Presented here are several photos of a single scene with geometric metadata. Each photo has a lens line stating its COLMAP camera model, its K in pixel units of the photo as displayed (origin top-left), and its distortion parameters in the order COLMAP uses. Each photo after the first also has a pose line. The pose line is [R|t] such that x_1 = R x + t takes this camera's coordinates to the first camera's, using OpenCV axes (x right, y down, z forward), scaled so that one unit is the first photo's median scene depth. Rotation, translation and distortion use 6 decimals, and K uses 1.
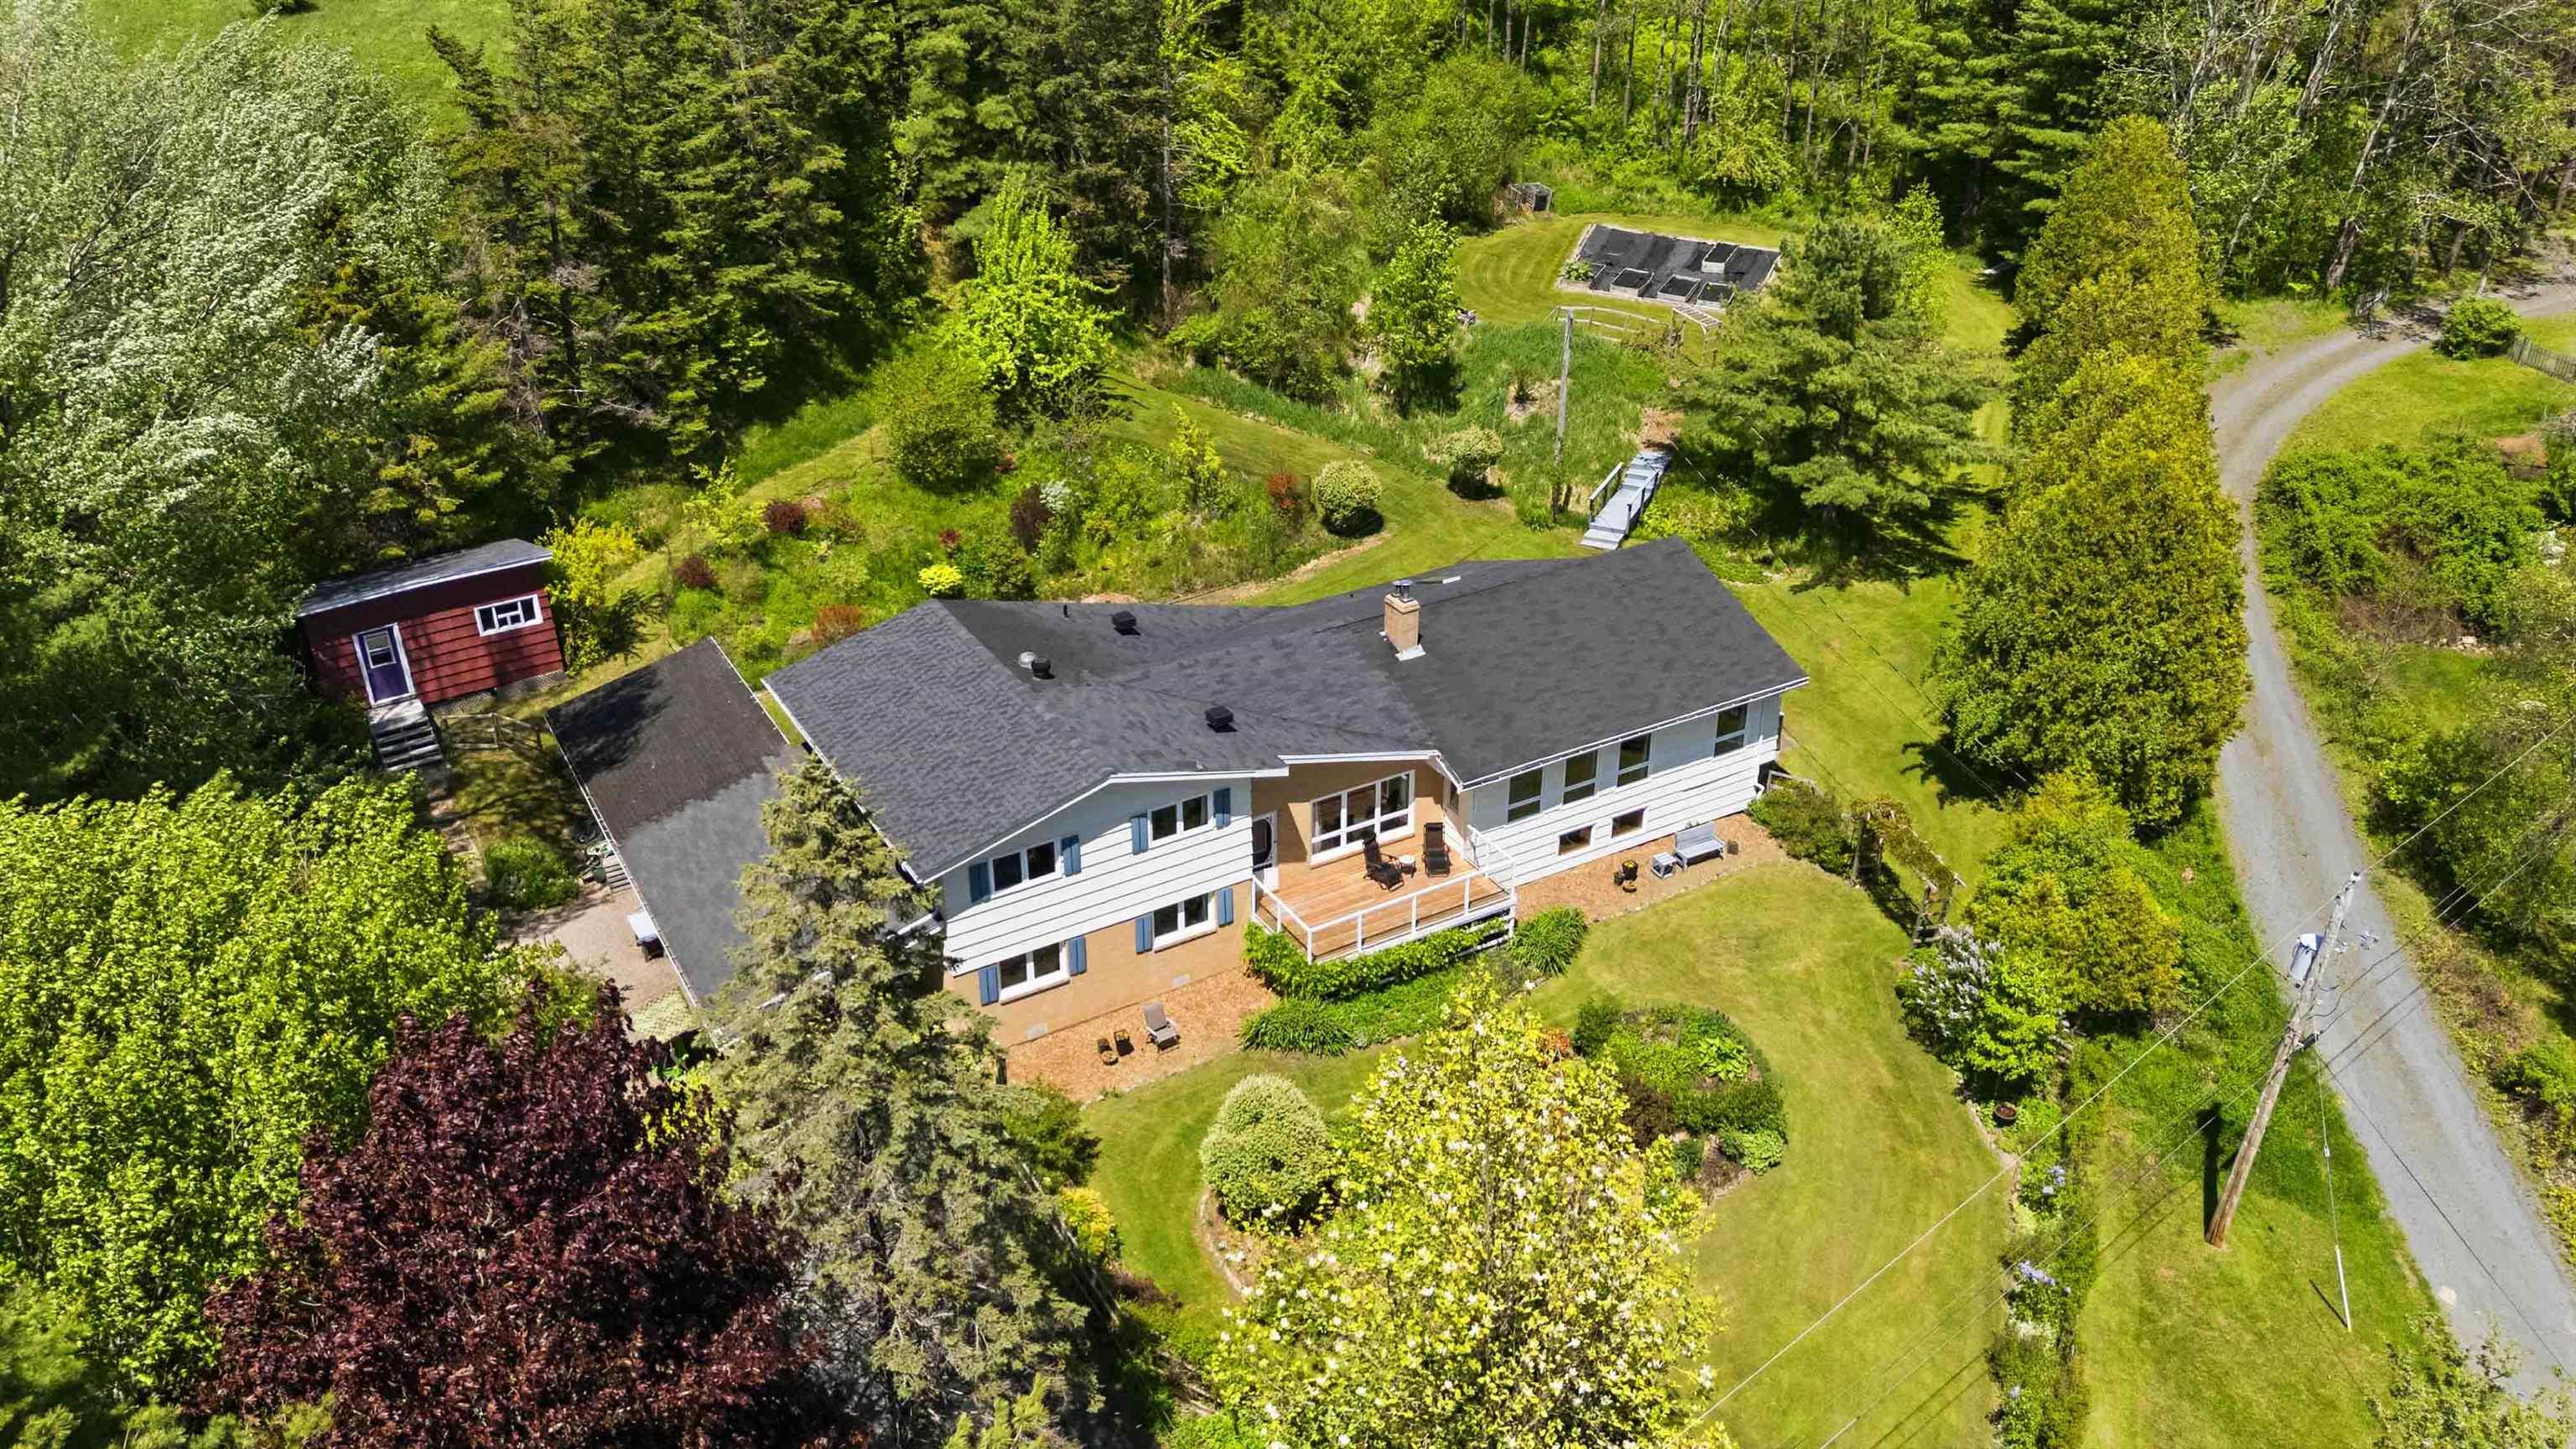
lens RADIAL K [[1890.3, 0, 1288.0], [0, 1890.3, 724.5], [0, 0, 1]] dist [0.111933, -0.144653]
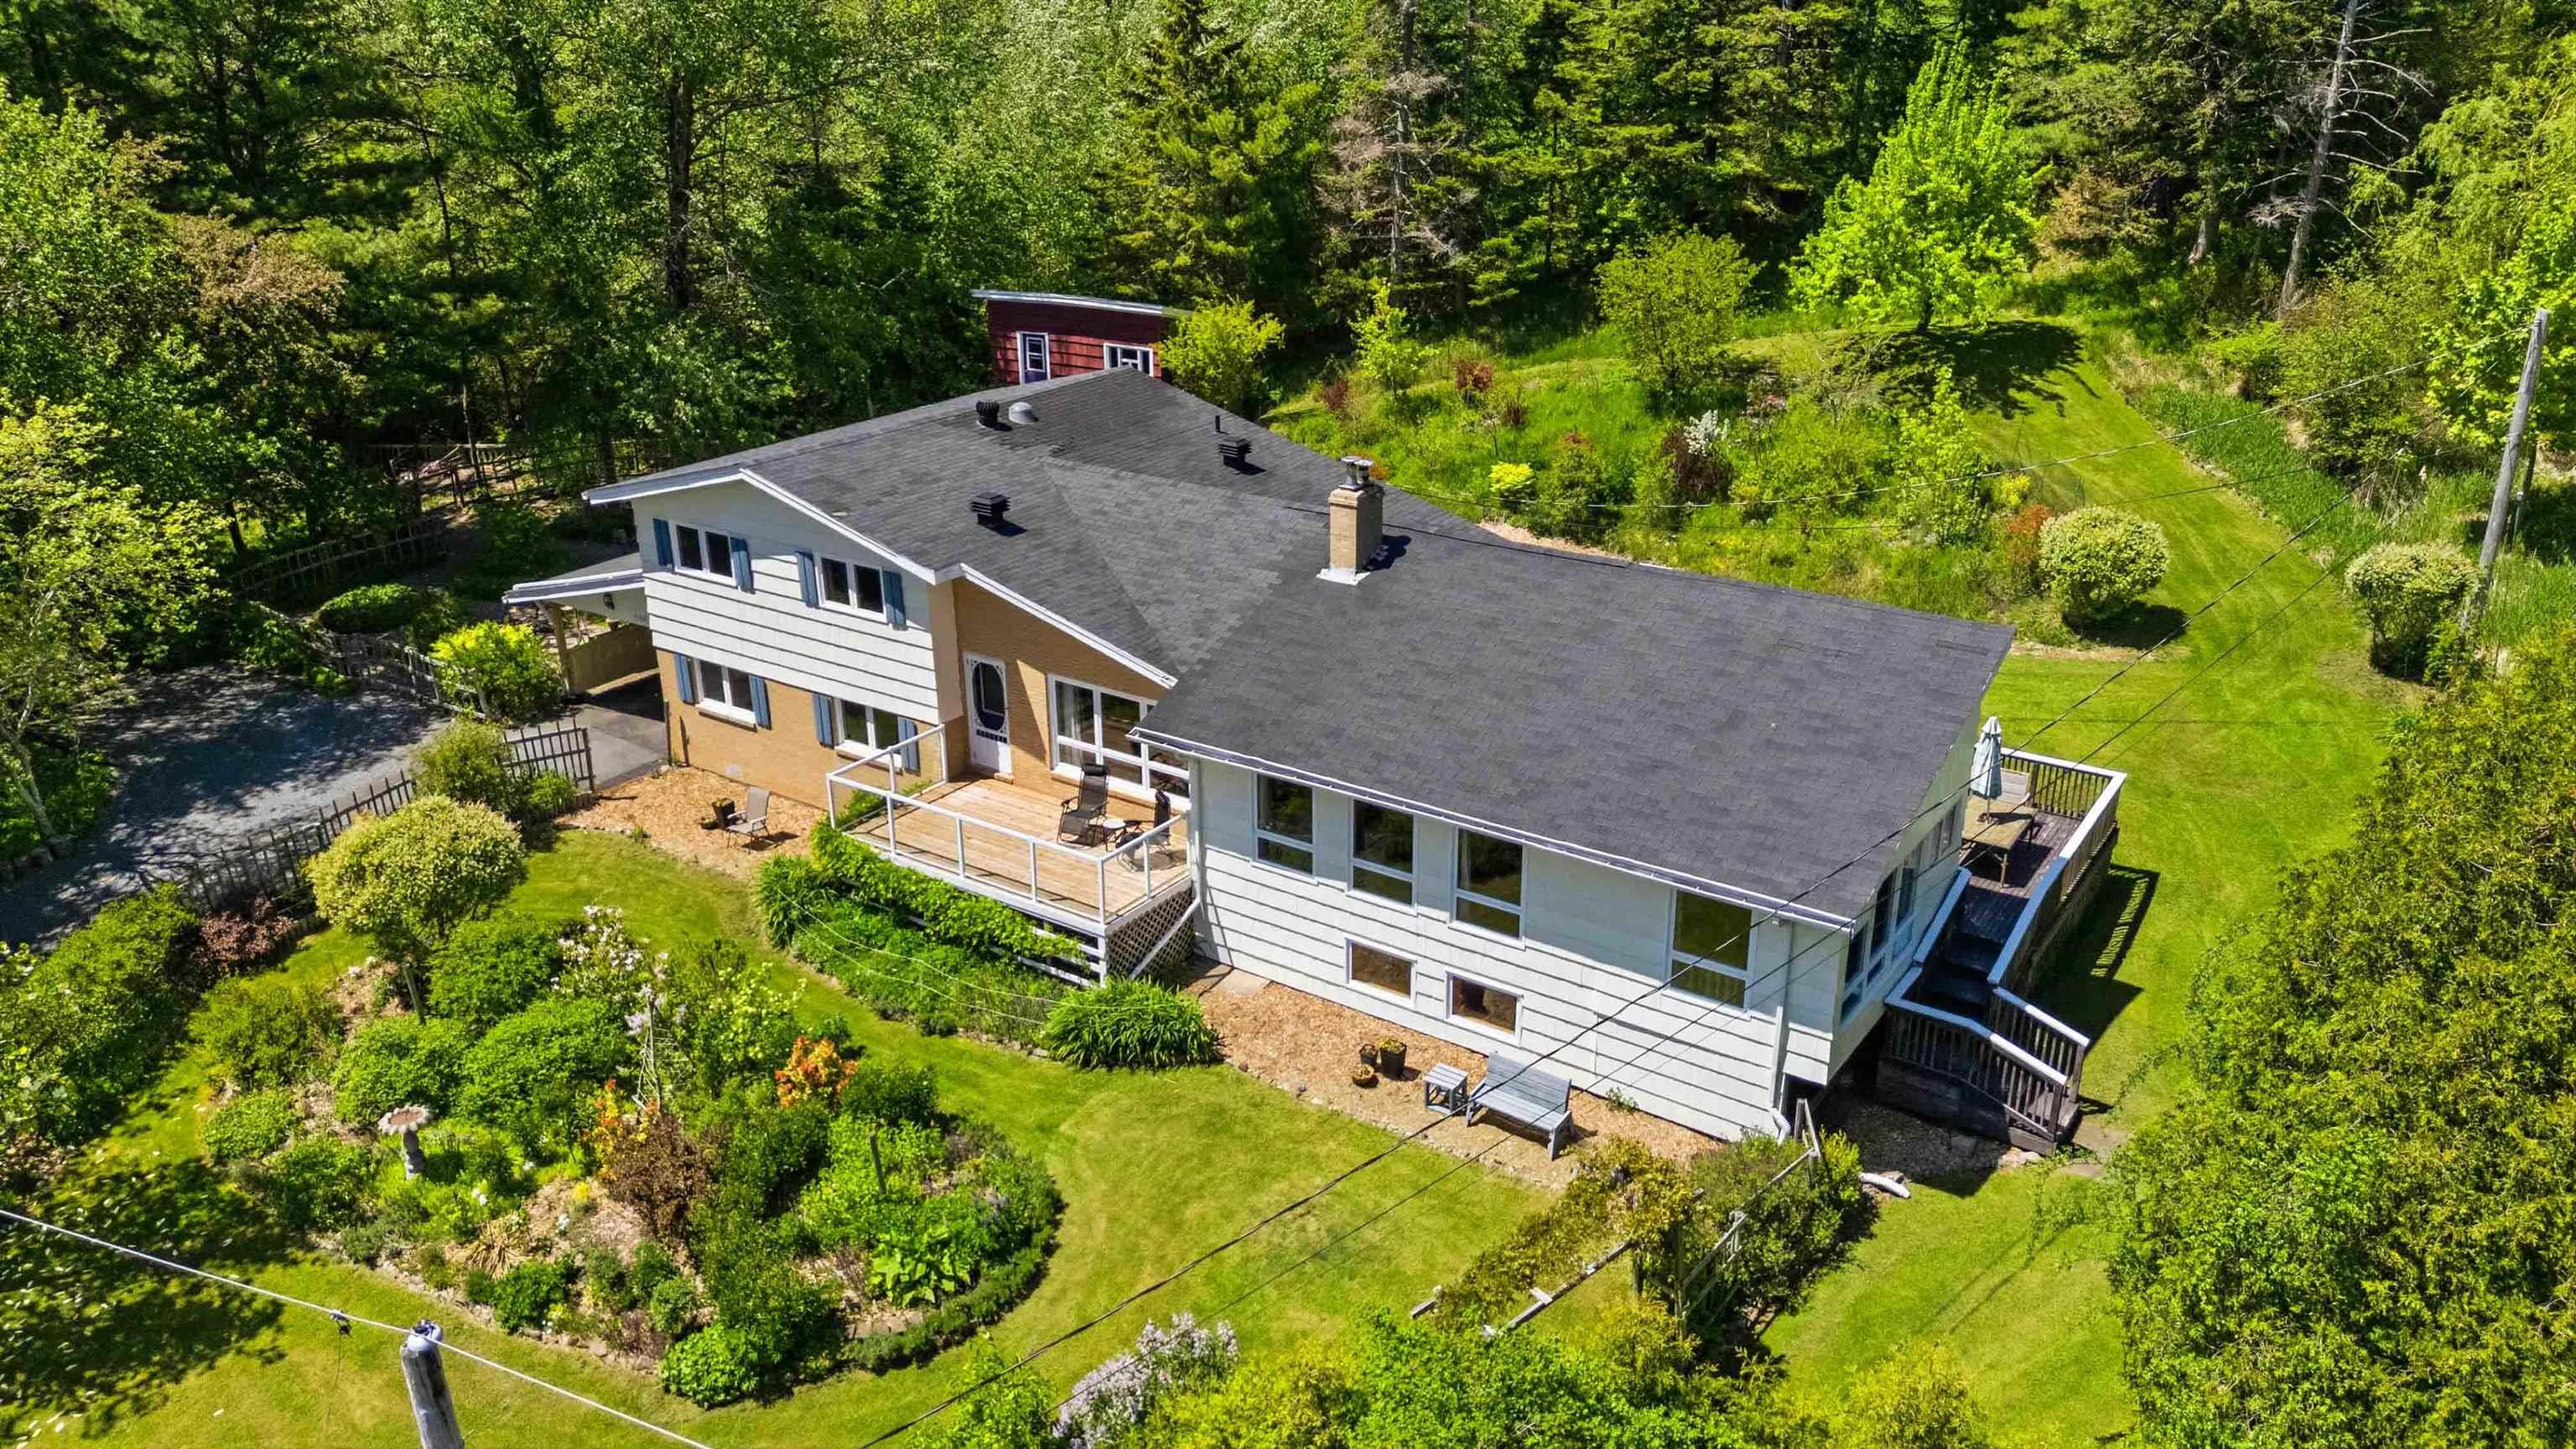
lens RADIAL K [[1890.3, 0, 1288.0], [0, 1890.3, 724.5], [0, 0, 1]] dist [0.111933, -0.144653]
pose [[0.414557, 0.340023, -0.844113, 0.629130], [-0.422457, 0.893473, 0.152430, -0.084930], [0.806023, 0.293411, 0.514040, 0.694717]]
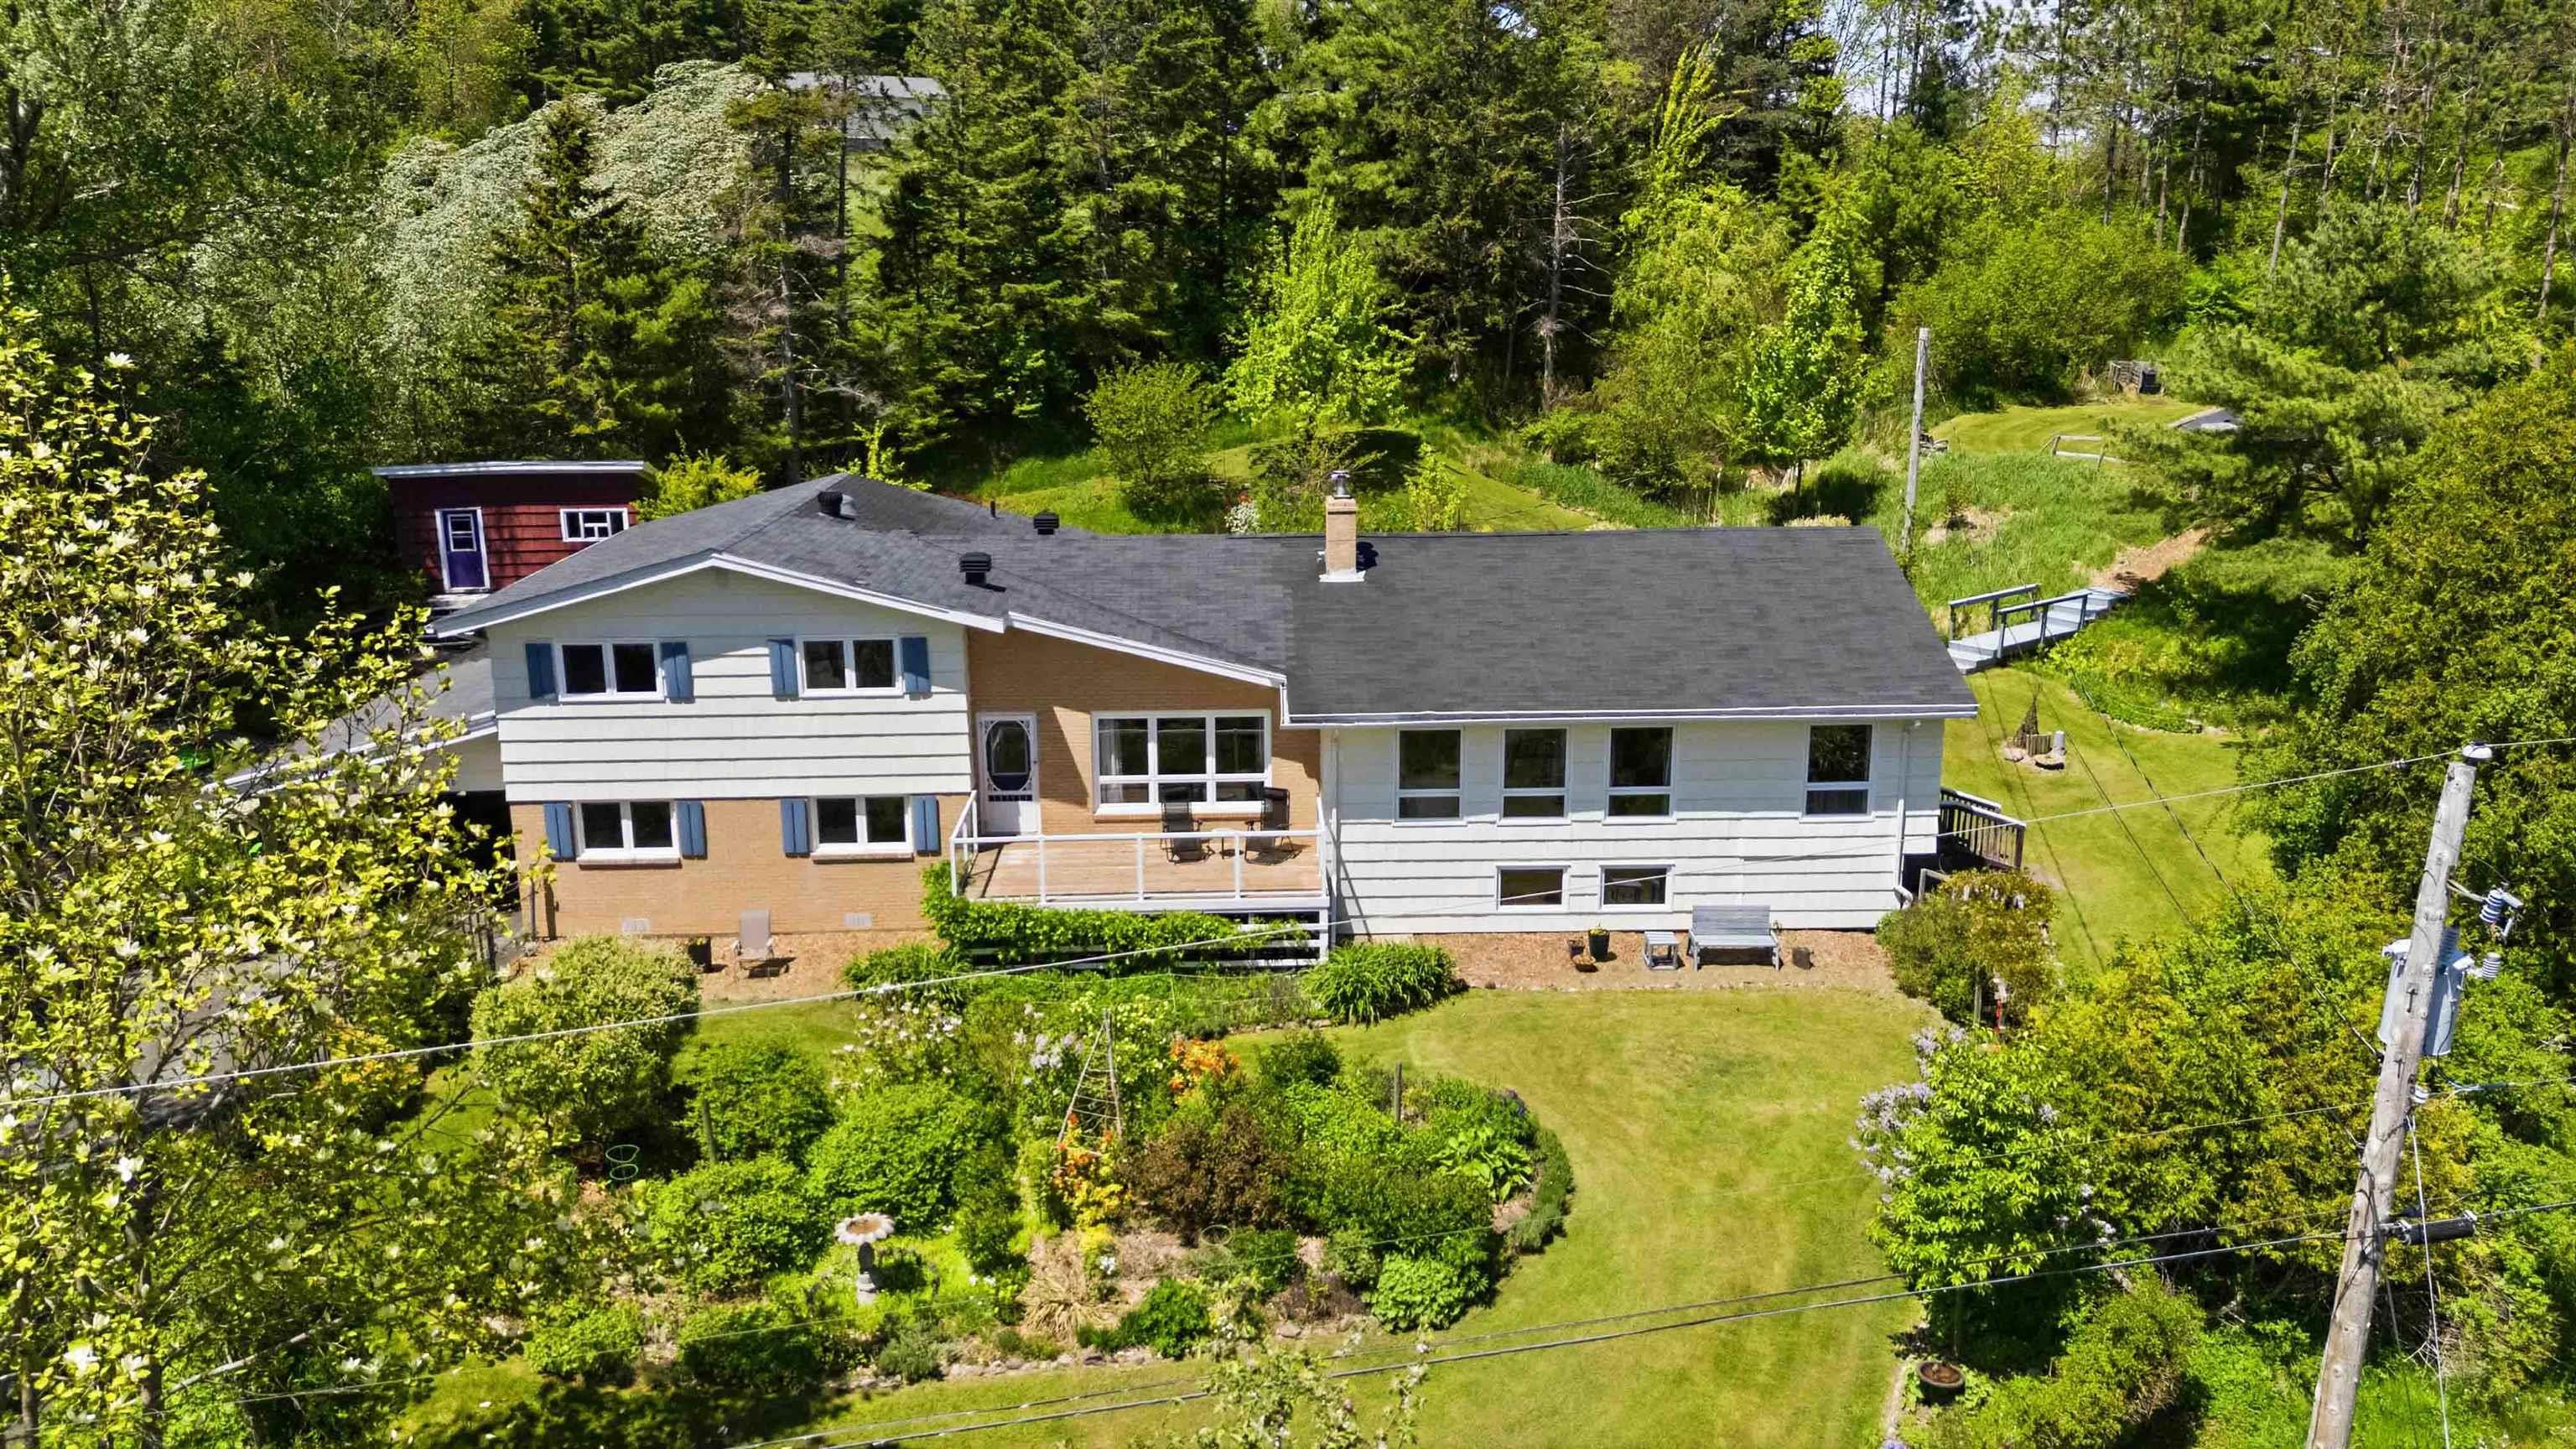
lens RADIAL K [[1890.3, 0, 1288.0], [0, 1890.3, 724.5], [0, 0, 1]] dist [0.111933, -0.144653]
pose [[0.876528, 0.114686, -0.467489, 0.394053], [-0.222104, 0.957996, -0.181419, 0.151539], [0.427047, 0.262850, 0.865183, 0.409559]]
